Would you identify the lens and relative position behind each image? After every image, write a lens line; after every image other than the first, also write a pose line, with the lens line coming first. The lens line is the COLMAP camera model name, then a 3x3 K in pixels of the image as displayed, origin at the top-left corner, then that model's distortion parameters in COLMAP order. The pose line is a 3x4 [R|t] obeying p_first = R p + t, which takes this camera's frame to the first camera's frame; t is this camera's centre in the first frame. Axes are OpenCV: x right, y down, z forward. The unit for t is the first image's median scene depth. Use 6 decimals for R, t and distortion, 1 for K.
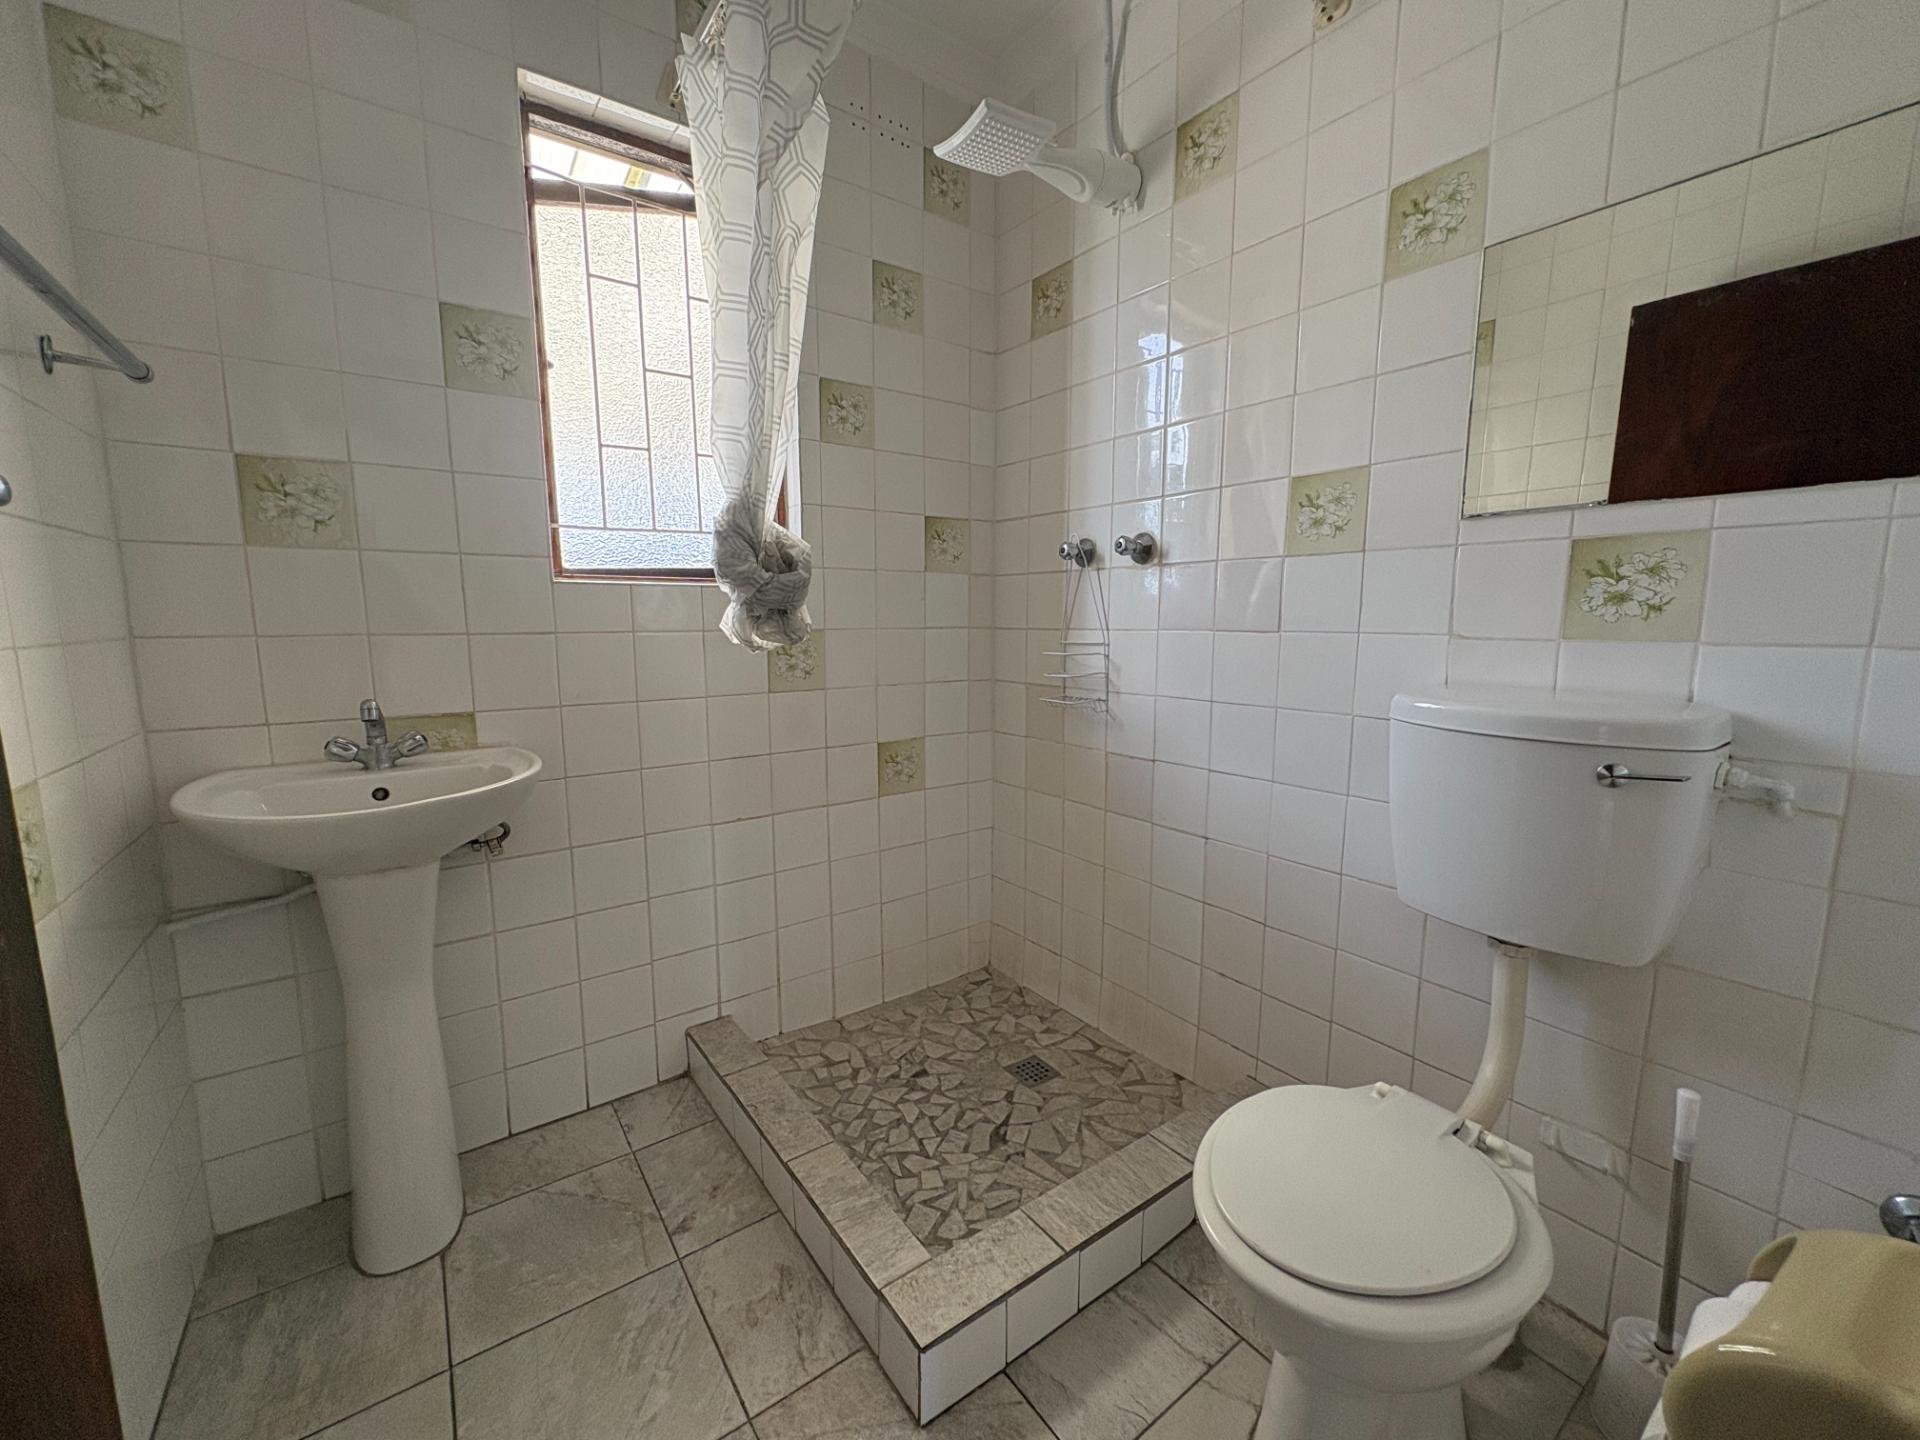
lens RADIAL K [[766.3, 0, 960.0], [0, 766.3, 720.0], [0, 0, 1]] dist [0.001898, -0.000151]
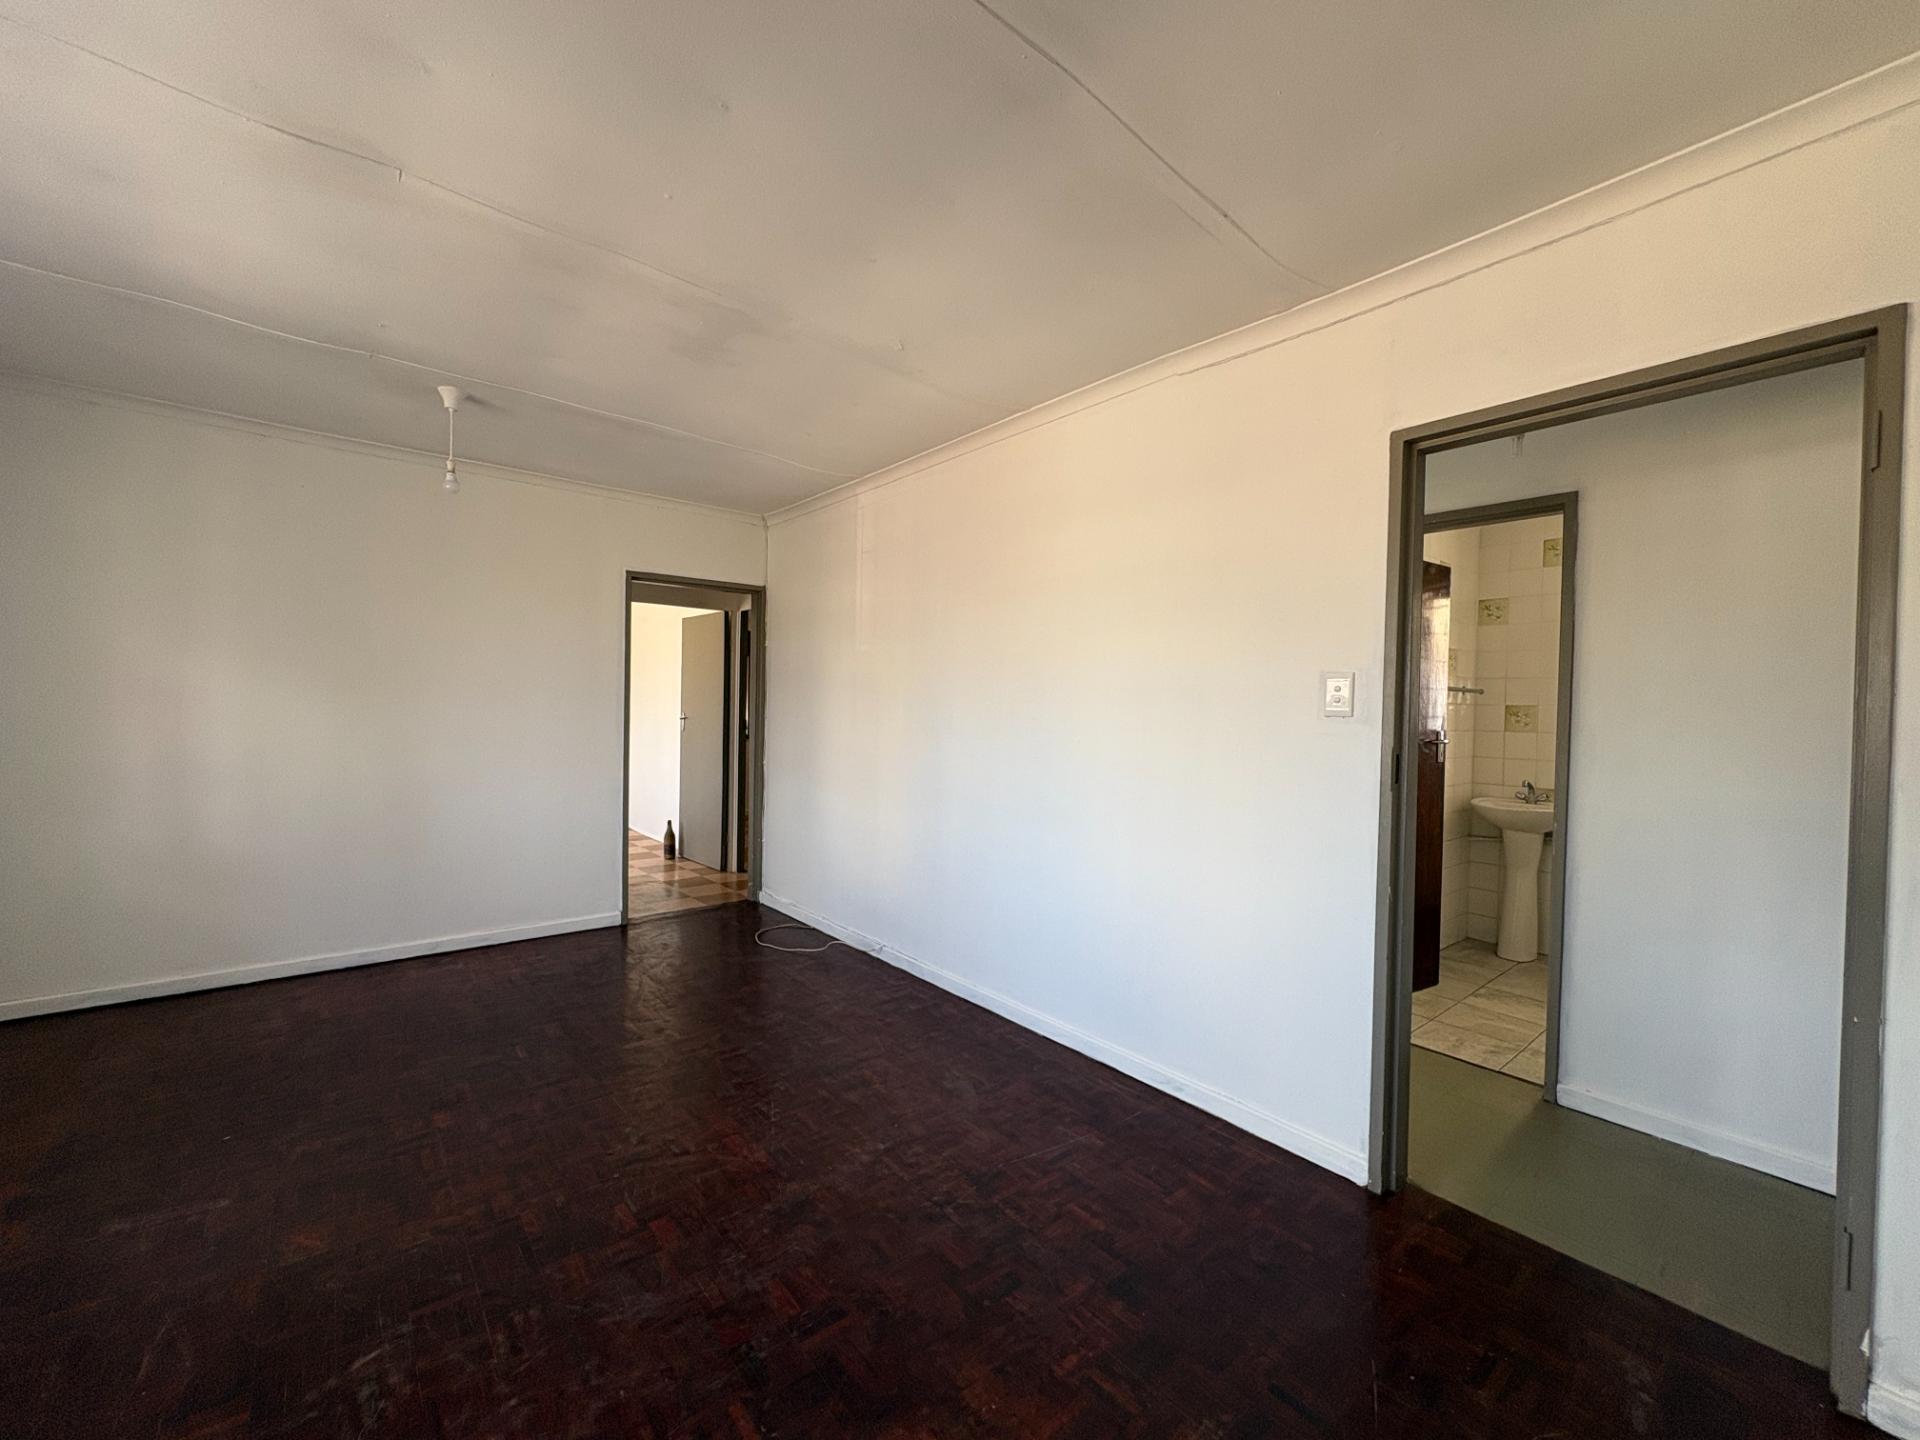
lens RADIAL K [[766.3, 0, 960.0], [0, 766.3, 720.0], [0, 0, 1]] dist [0.001898, -0.000151]
pose [[0.063096, 0.017774, -0.997849, 2.274325], [-0.155263, 0.987843, 0.007778, 0.068723], [0.985856, 0.154438, 0.065088, -1.581286]]
